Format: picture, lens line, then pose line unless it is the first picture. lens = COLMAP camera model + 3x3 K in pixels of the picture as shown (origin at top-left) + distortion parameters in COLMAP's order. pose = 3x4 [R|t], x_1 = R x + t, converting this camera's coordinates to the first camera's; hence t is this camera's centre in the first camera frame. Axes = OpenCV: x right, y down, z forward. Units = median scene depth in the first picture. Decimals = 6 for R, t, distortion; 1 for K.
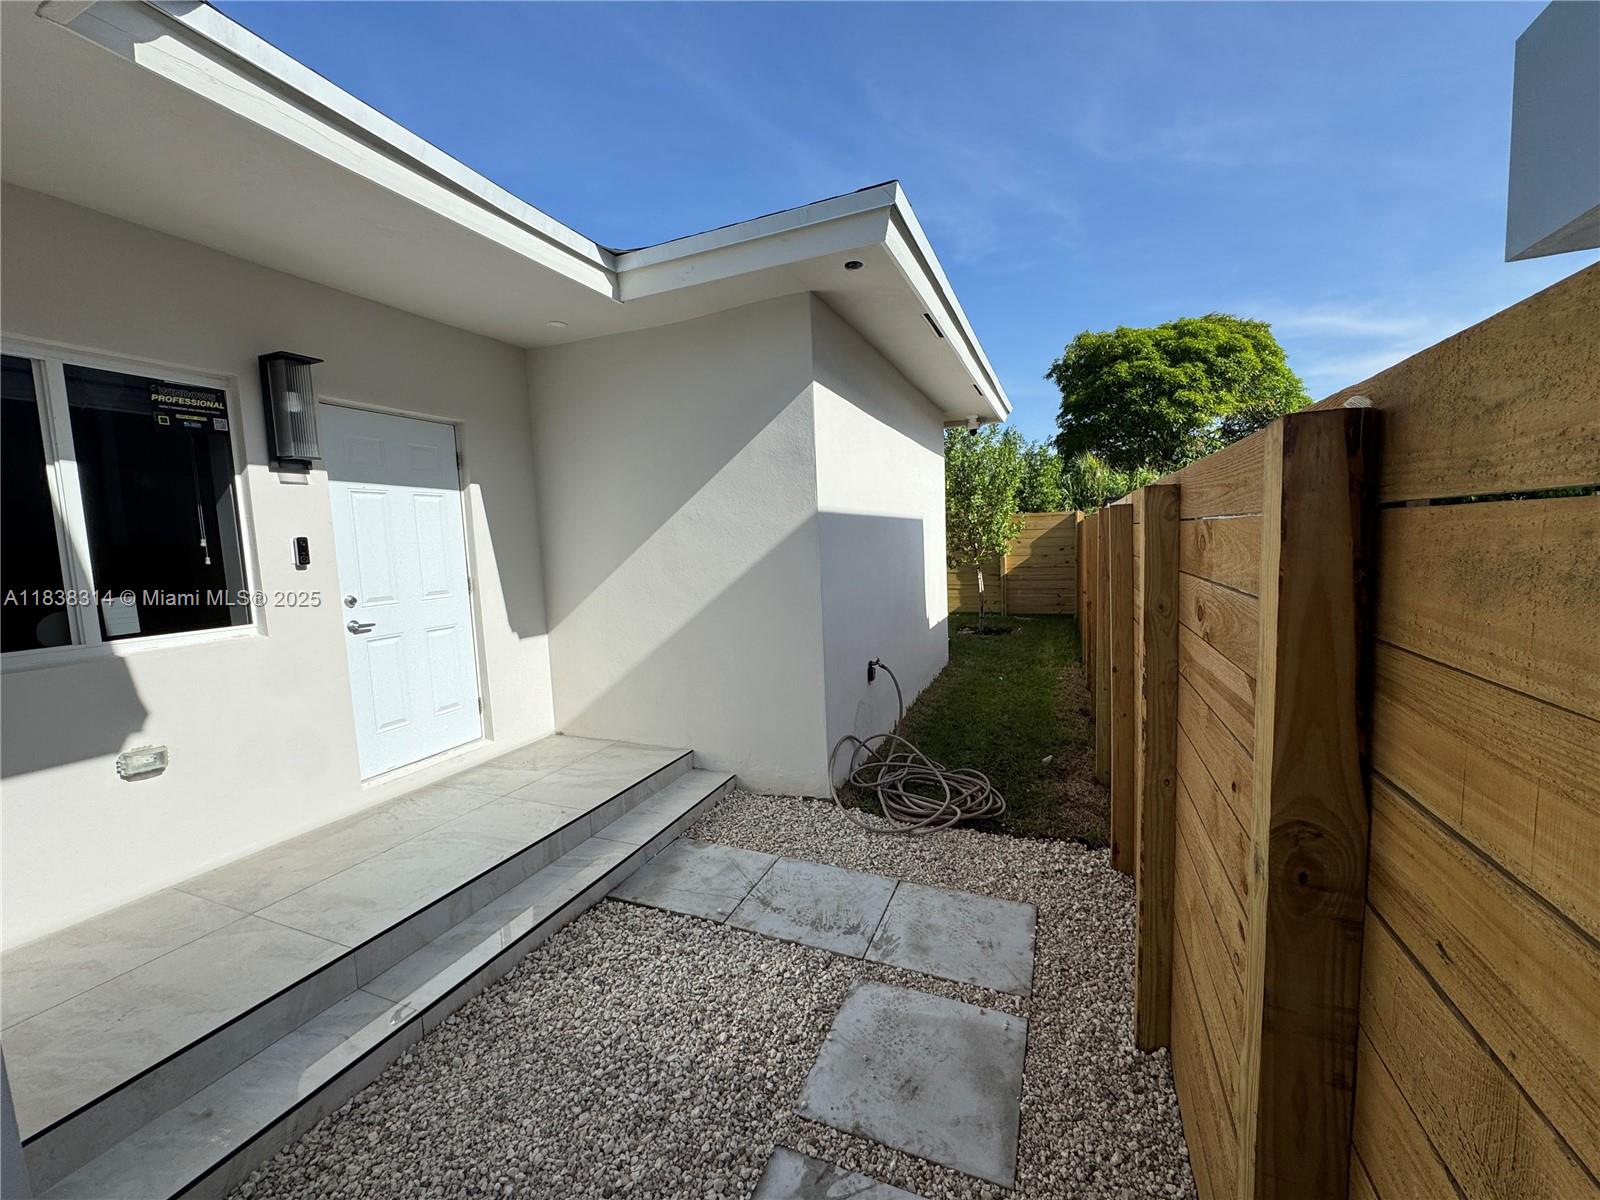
lens RADIAL K [[640.9, 0, 799.0], [0, 640.9, 599.0], [0, 0, 1]] dist [-0.005016, 0.000654]
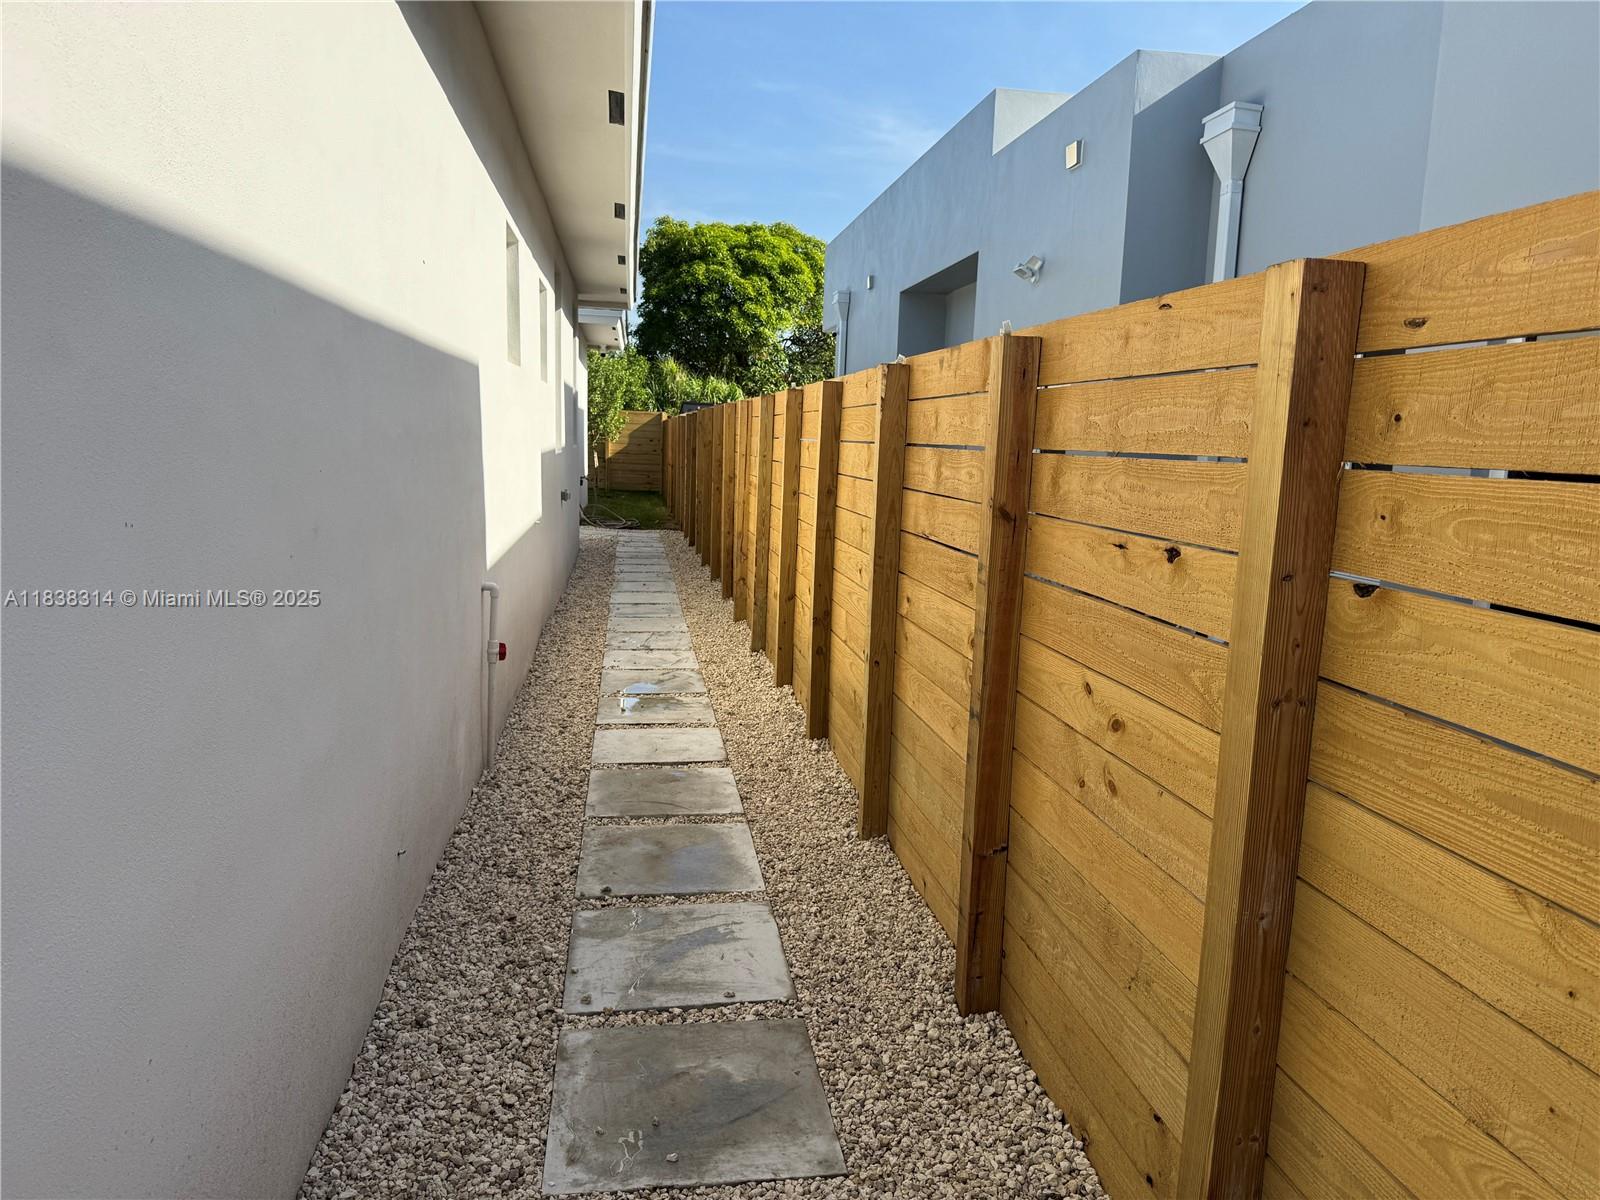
lens RADIAL K [[1104.2, 0, 800.0], [0, 1104.2, 600.0], [0, 0, 1]] dist [0.157925, -0.000015]
pose [[0.852273, -0.006308, 0.523059, -0.303884], [-0.020401, 0.998766, 0.045286, 0.080948], [-0.522699, -0.049267, 0.851092, -0.646388]]
